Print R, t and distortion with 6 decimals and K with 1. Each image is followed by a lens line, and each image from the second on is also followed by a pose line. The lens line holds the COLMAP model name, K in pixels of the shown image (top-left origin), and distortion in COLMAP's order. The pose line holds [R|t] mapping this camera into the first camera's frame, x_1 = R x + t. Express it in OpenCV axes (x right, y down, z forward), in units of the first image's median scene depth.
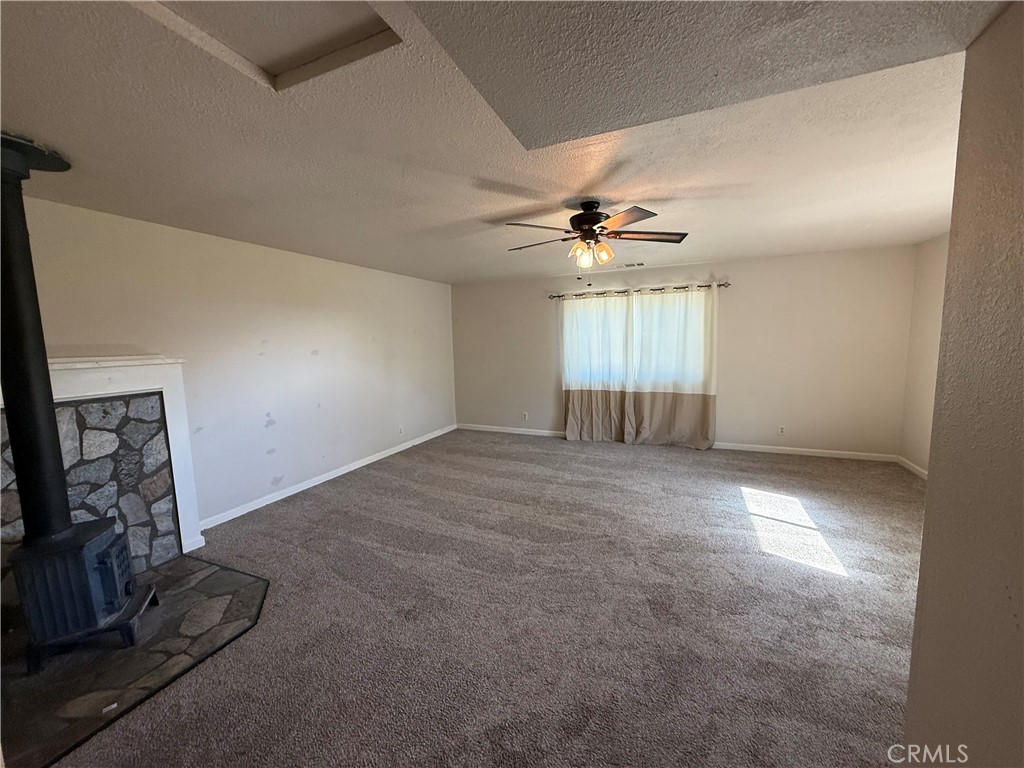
lens RADIAL K [[405.5, 0, 511.8], [0, 405.5, 386.3], [0, 0, 1]] dist [0.000797, -0.000012]
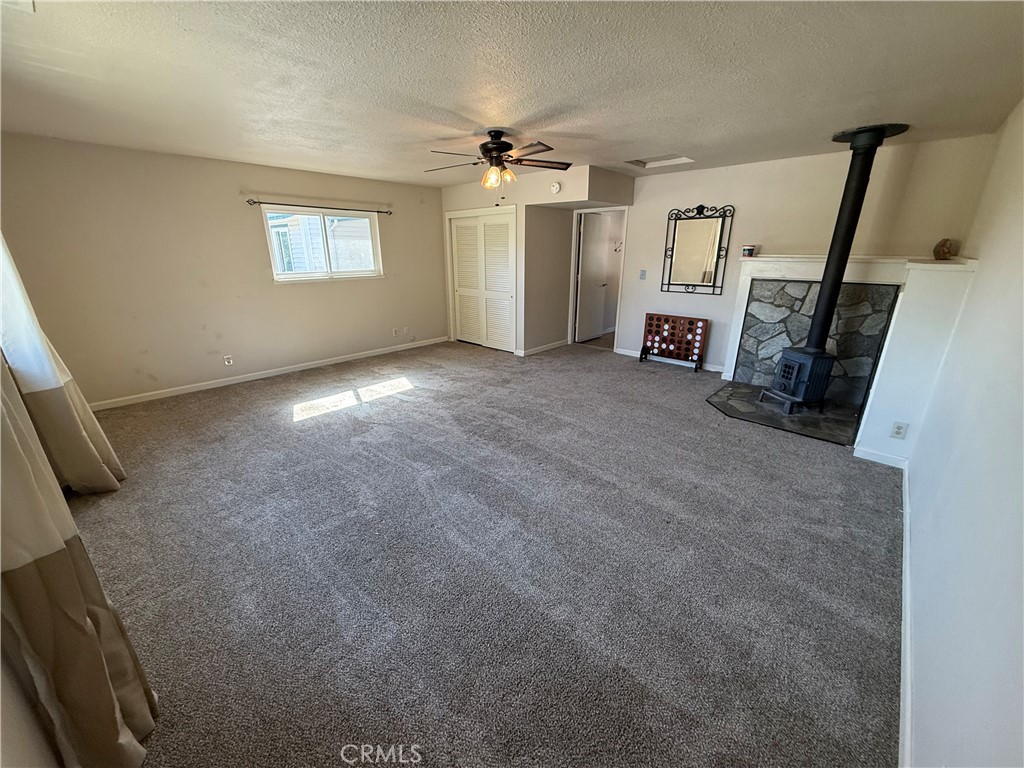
lens RADIAL K [[406.9, 0, 510.8], [0, 406.9, 385.1], [0, 0, 1]] dist [0.000650, 0.000070]
pose [[-0.942291, -0.081612, 0.324696, -0.292377], [0.061899, 0.910646, 0.408525, -0.256954], [-0.329024, 0.405048, -0.853041, 2.262303]]
